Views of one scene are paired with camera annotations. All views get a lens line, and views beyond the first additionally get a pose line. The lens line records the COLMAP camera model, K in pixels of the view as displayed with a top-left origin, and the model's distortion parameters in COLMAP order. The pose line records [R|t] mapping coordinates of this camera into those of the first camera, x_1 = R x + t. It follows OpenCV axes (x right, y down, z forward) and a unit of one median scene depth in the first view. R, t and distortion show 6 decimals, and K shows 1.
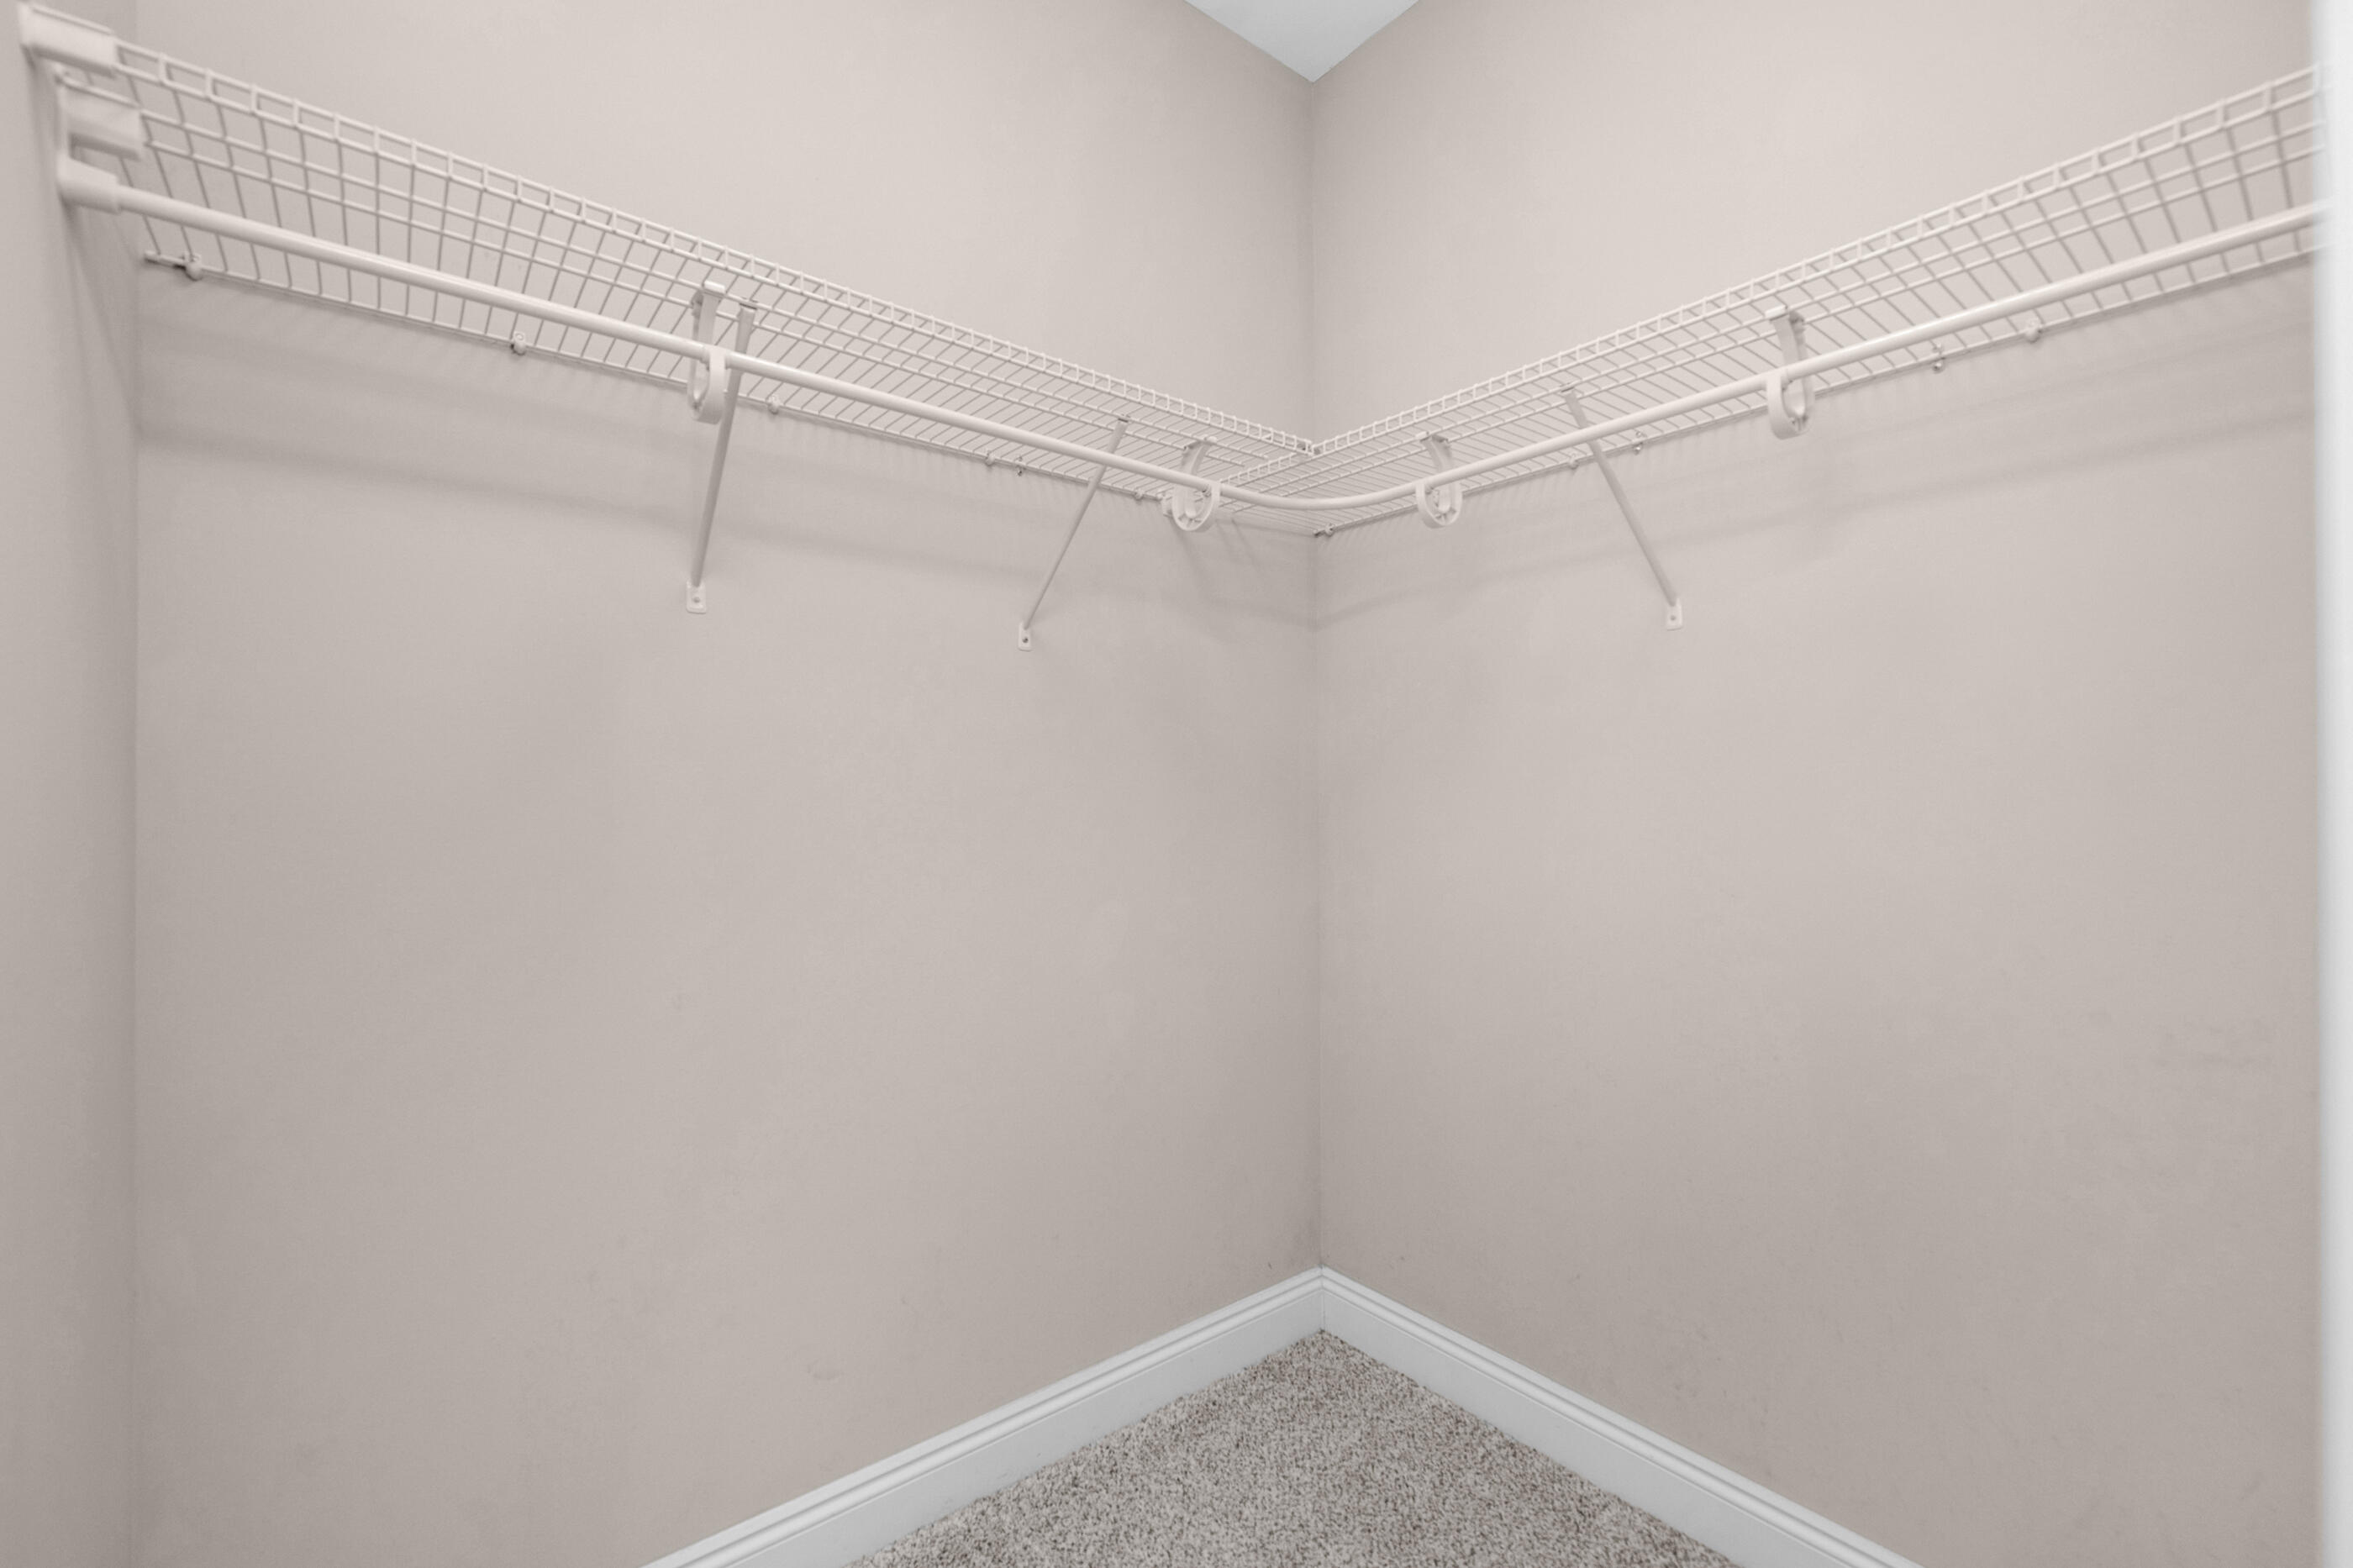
lens RADIAL K [[948.9, 0, 1176.5], [0, 948.9, 784.0], [0, 0, 1]] dist [0.000755, -0.000162]
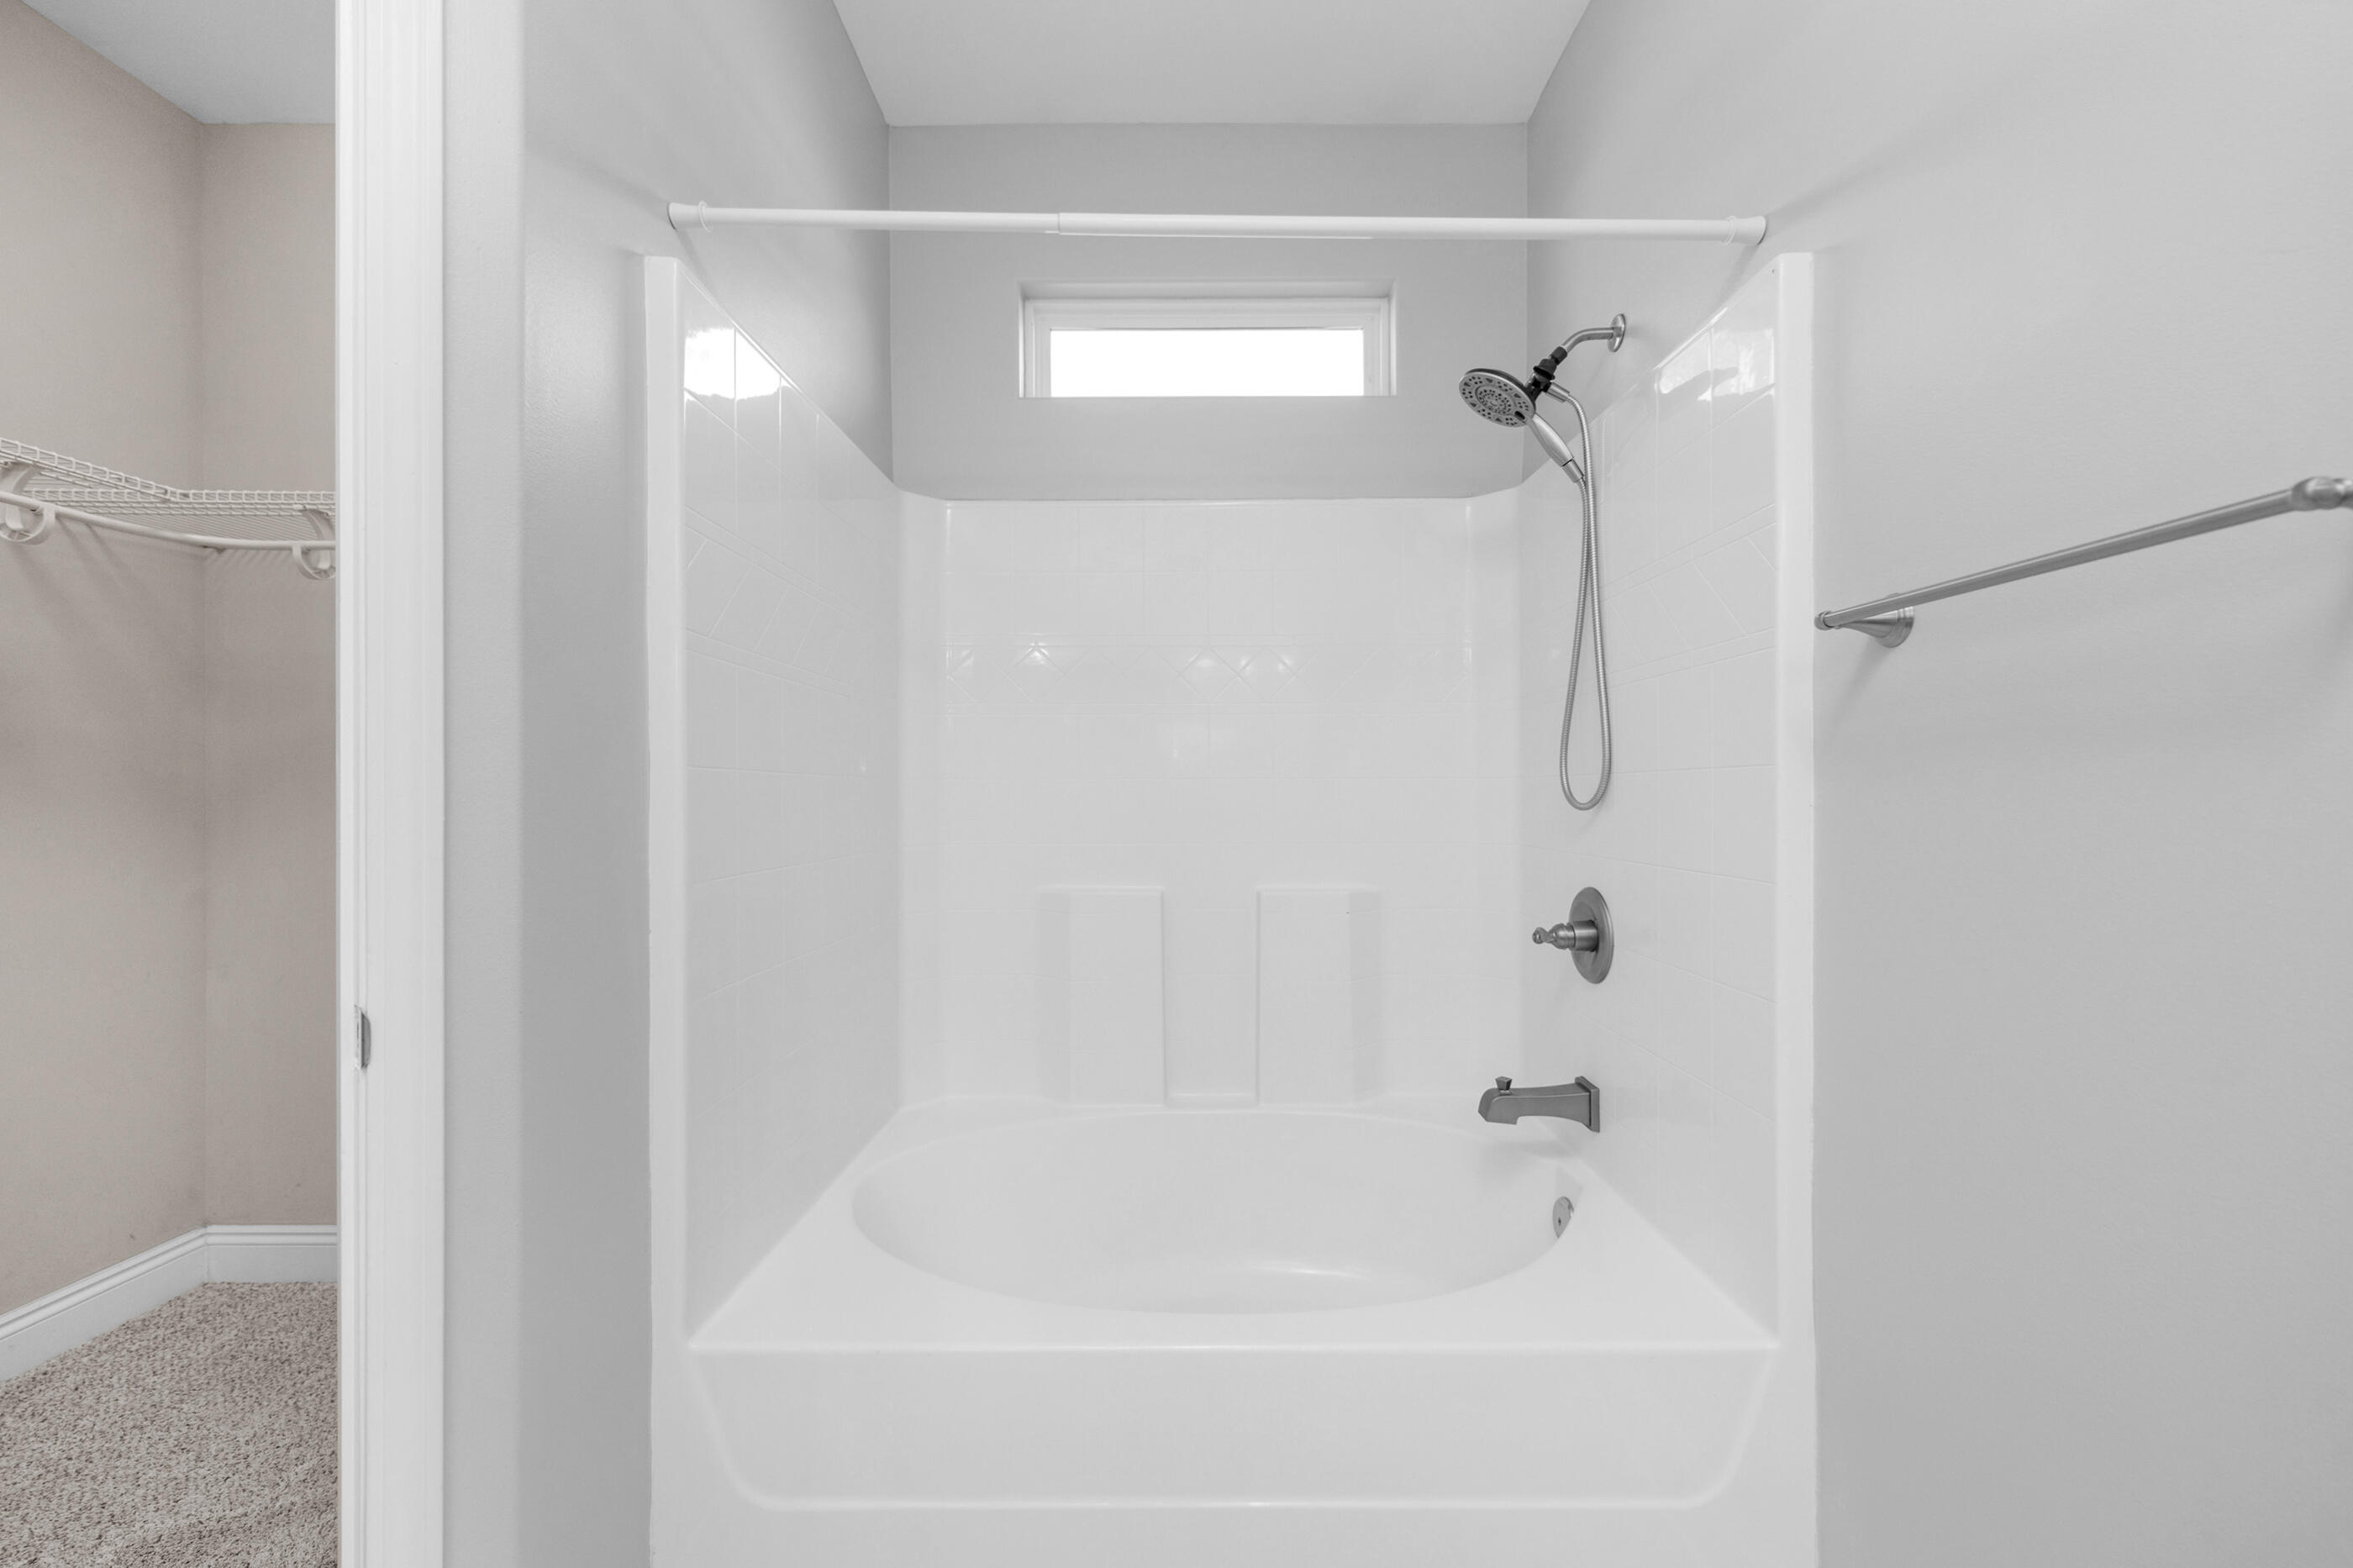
lens RADIAL K [[948.9, 0, 1176.5], [0, 948.9, 784.0], [0, 0, 1]] dist [0.000755, -0.000162]
pose [[0.634961, 0.004006, 0.772534, 0.020256], [-0.008138, 0.999966, 0.001504, -0.007959], [-0.772501, -0.007242, 0.634972, -0.639539]]
